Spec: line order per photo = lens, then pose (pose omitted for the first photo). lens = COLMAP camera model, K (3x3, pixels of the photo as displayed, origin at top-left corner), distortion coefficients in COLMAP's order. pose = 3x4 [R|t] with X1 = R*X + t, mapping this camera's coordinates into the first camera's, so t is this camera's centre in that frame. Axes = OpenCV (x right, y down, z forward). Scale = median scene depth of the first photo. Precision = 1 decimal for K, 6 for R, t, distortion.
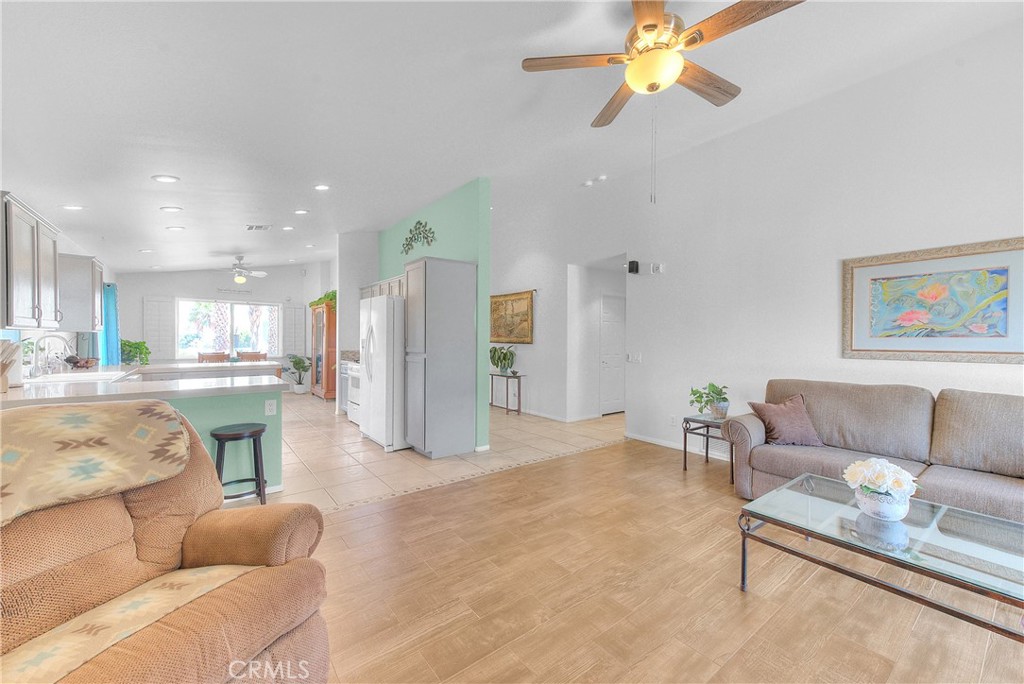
lens RADIAL K [[403.7, 0, 513.4], [0, 403.7, 341.2], [0, 0, 1]] dist [0.014591, -0.000461]
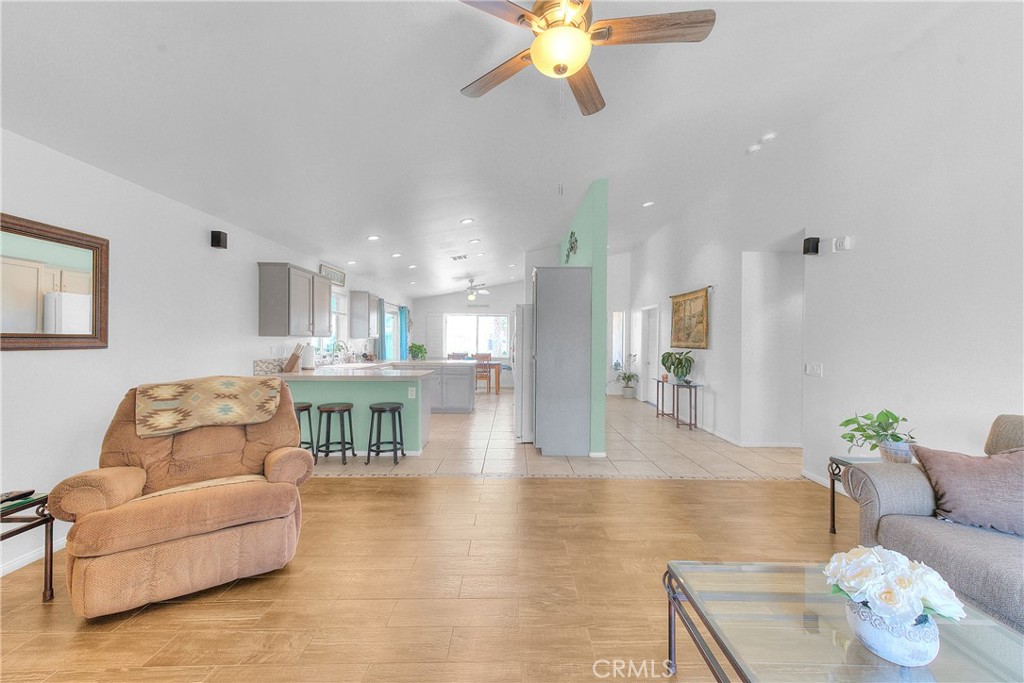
lens RADIAL K [[403.7, 0, 513.4], [0, 403.7, 340.7], [0, 0, 1]] dist [0.014591, -0.000461]
pose [[0.791474, -0.001559, -0.611200, 0.306926], [-0.006024, 0.999928, -0.010353, 0.000119], [0.611173, 0.011876, 0.791408, 0.080481]]
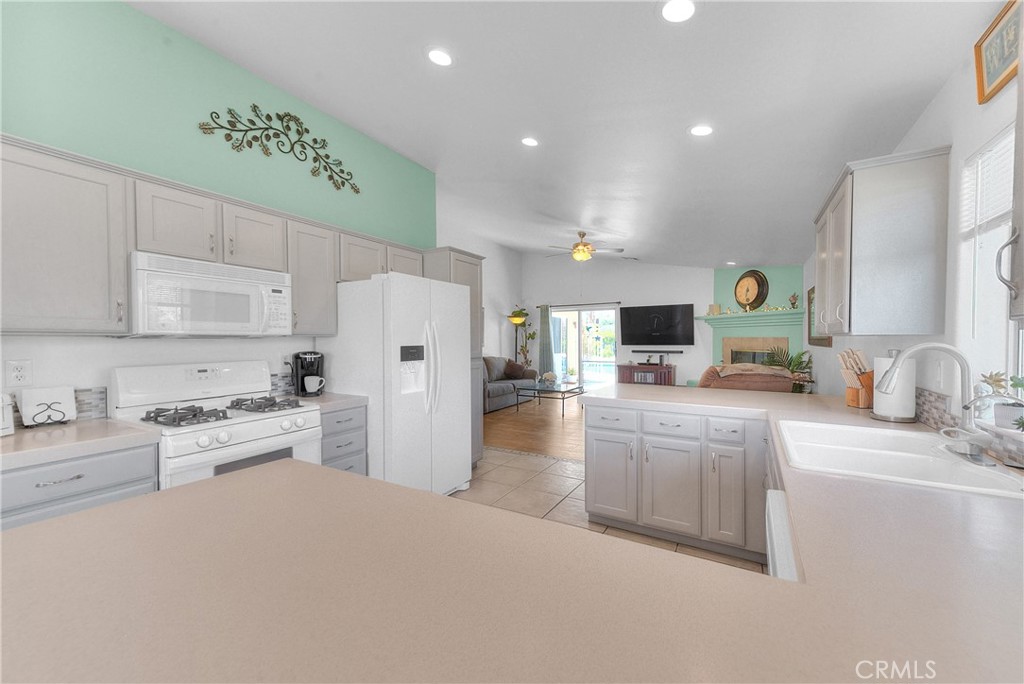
lens RADIAL K [[408.1, 0, 510.6], [0, 408.1, 345.7], [0, 0, 1]] dist [0.023368, -0.000051]
pose [[-0.379252, -0.020799, 0.925060, -0.886237], [0.005350, 0.999681, 0.024670, -0.016911], [-0.925278, 0.014306, -0.379020, 1.010002]]
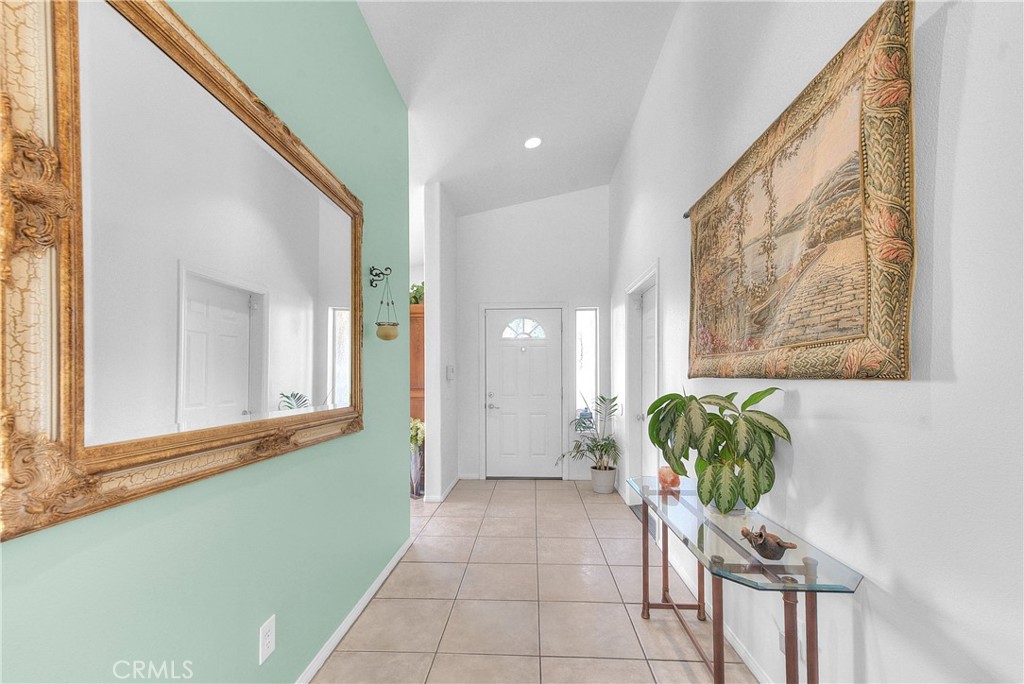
lens RADIAL K [[424.4, 0, 509.0], [0, 424.4, 373.7], [0, 0, 1]] dist [0.022573, -0.000258]
pose [[0.759068, -0.015187, -0.650834, 0.048912], [0.000457, 0.999740, -0.022796, 0.010815], [0.651011, 0.017006, 0.758878, 0.993139]]
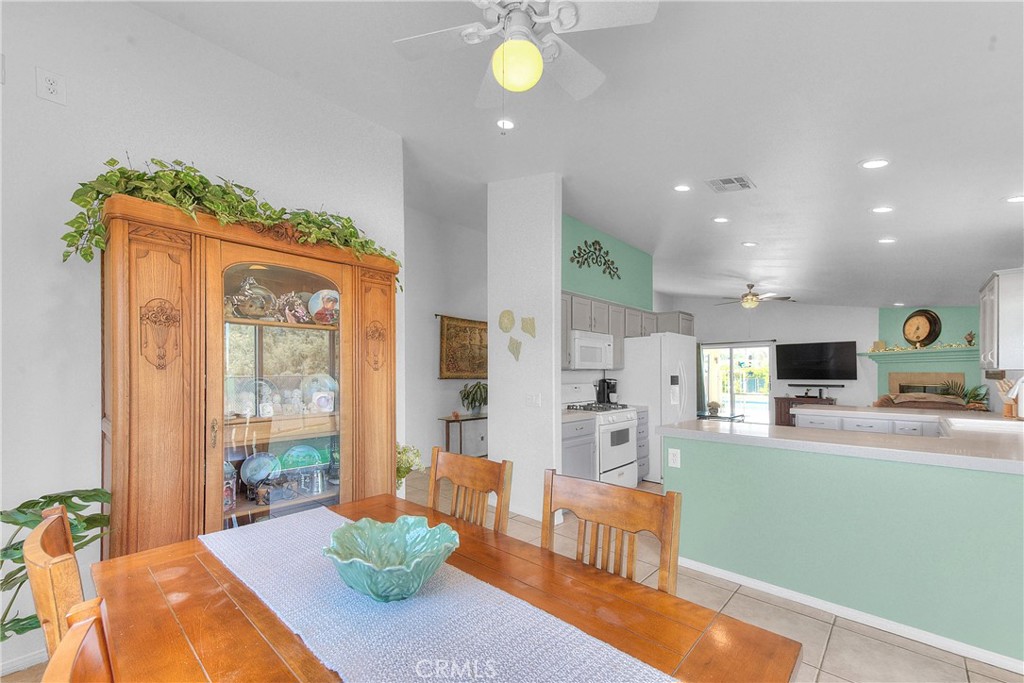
lens RADIAL K [[424.4, 0, 509.0], [0, 424.4, 373.2], [0, 0, 1]] dist [0.022573, -0.000258]
pose [[-0.160527, -0.003807, 0.987024, -1.191972], [0.002982, 0.999986, 0.004342, -0.014785], [-0.987027, 0.003640, -0.160514, 1.427165]]
